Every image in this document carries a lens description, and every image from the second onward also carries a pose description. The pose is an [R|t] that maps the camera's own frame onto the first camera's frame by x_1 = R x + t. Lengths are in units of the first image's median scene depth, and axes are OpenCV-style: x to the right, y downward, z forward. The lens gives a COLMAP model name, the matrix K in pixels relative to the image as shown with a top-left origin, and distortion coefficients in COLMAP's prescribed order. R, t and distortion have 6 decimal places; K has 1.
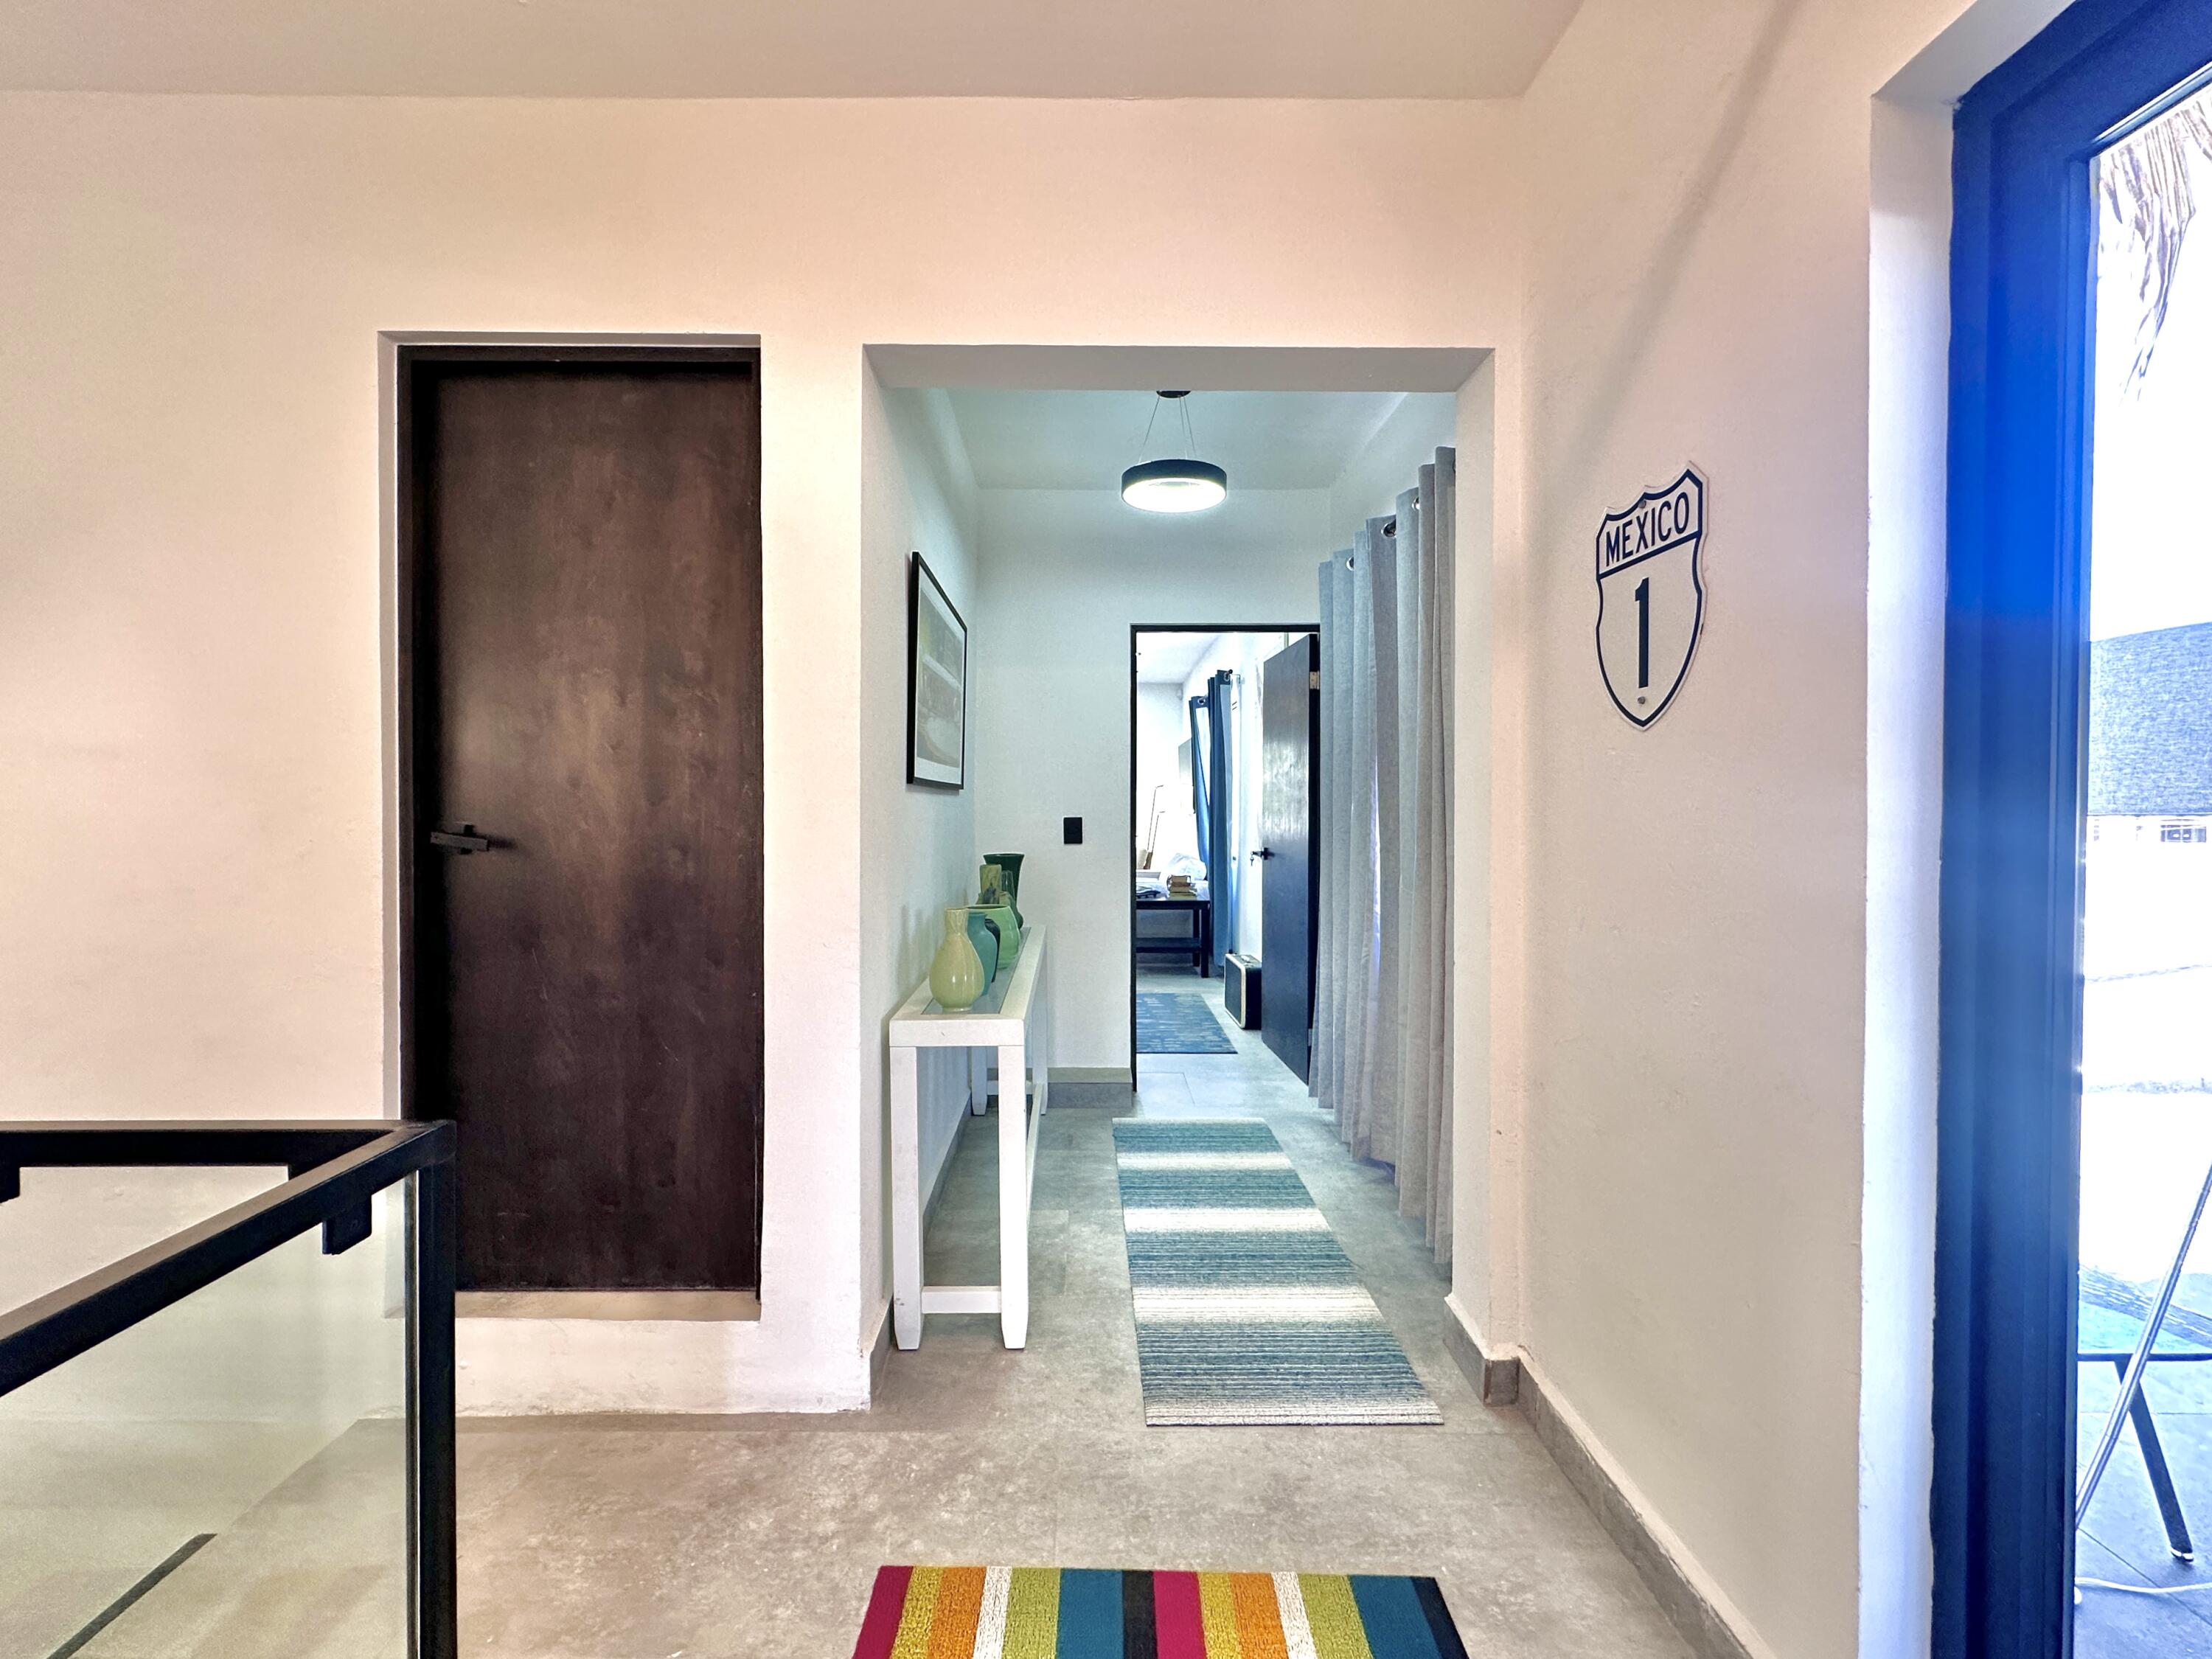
lens RADIAL K [[876.0, 0, 1101.6], [0, 876.0, 823.8], [0, 0, 1]] dist [-0.001984, 0.000065]
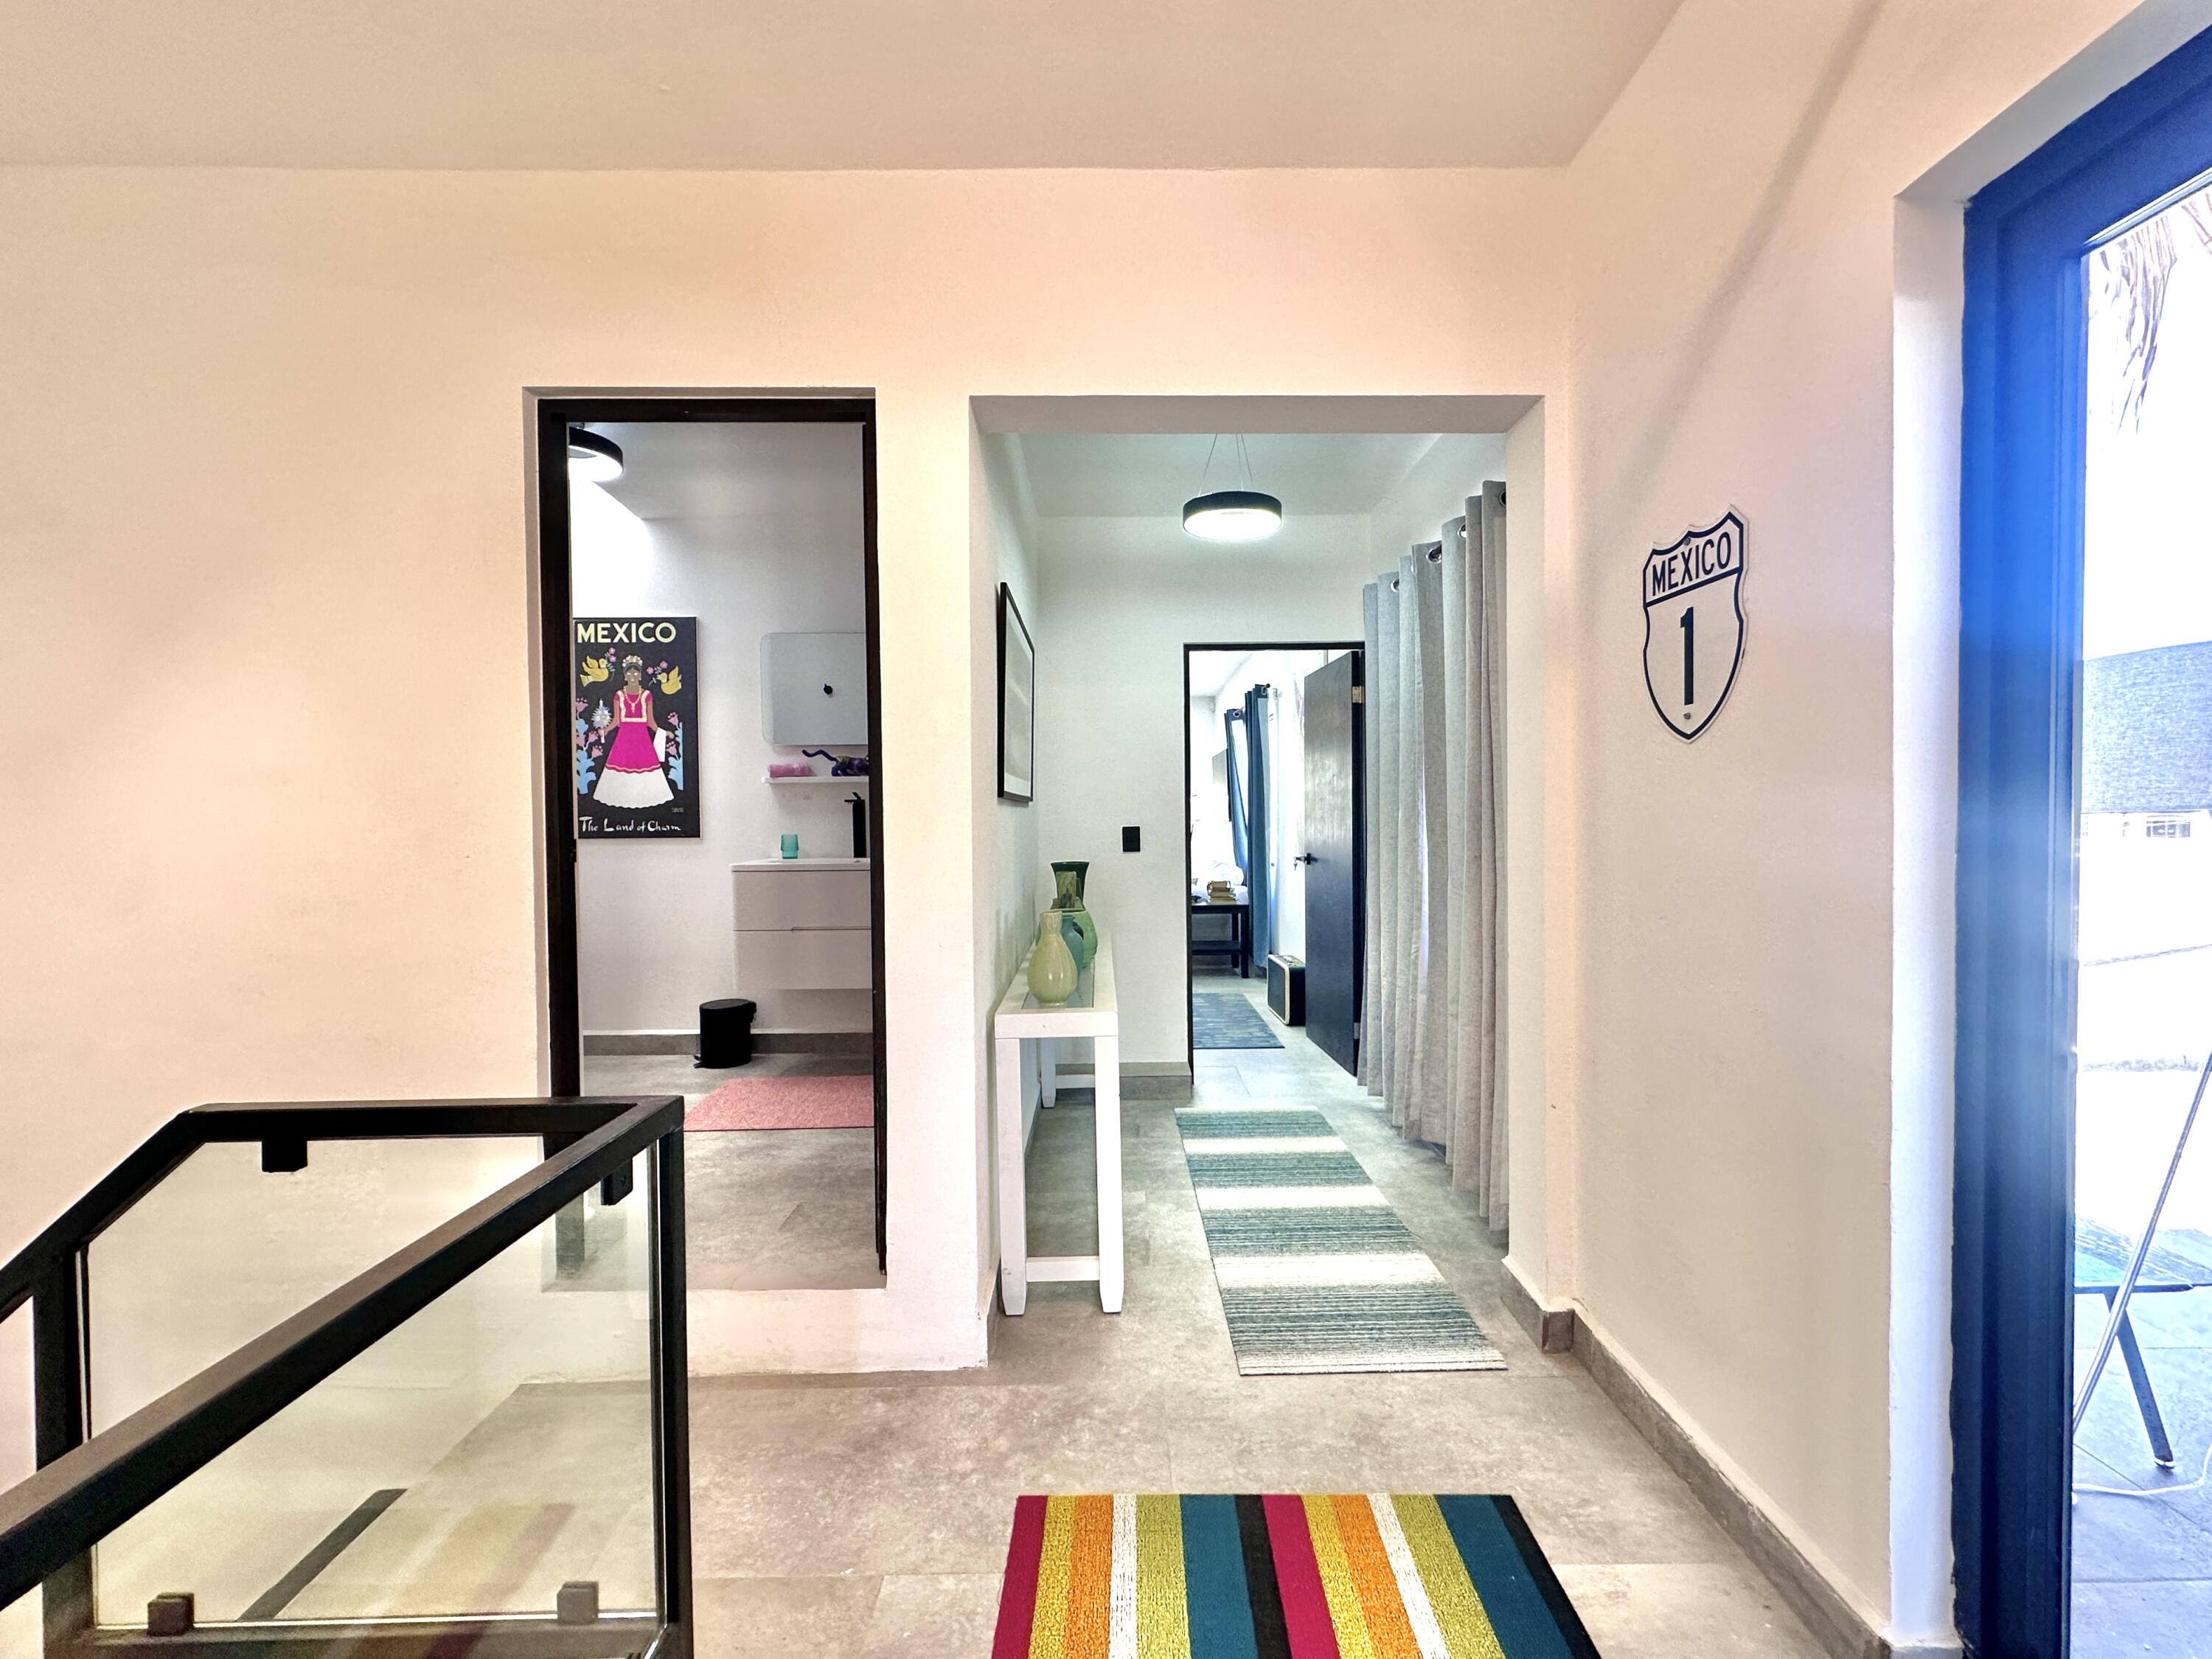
lens RADIAL K [[876.0, 0, 1110.5], [0, 876.0, 840.0], [0, 0, 1]] dist [-0.001984, 0.000065]
pose [[0.999878, -0.012379, 0.009573, -0.115733], [0.012301, 0.999891, 0.008177, -0.000401], [-0.009674, -0.008059, 0.999921, -0.100055]]
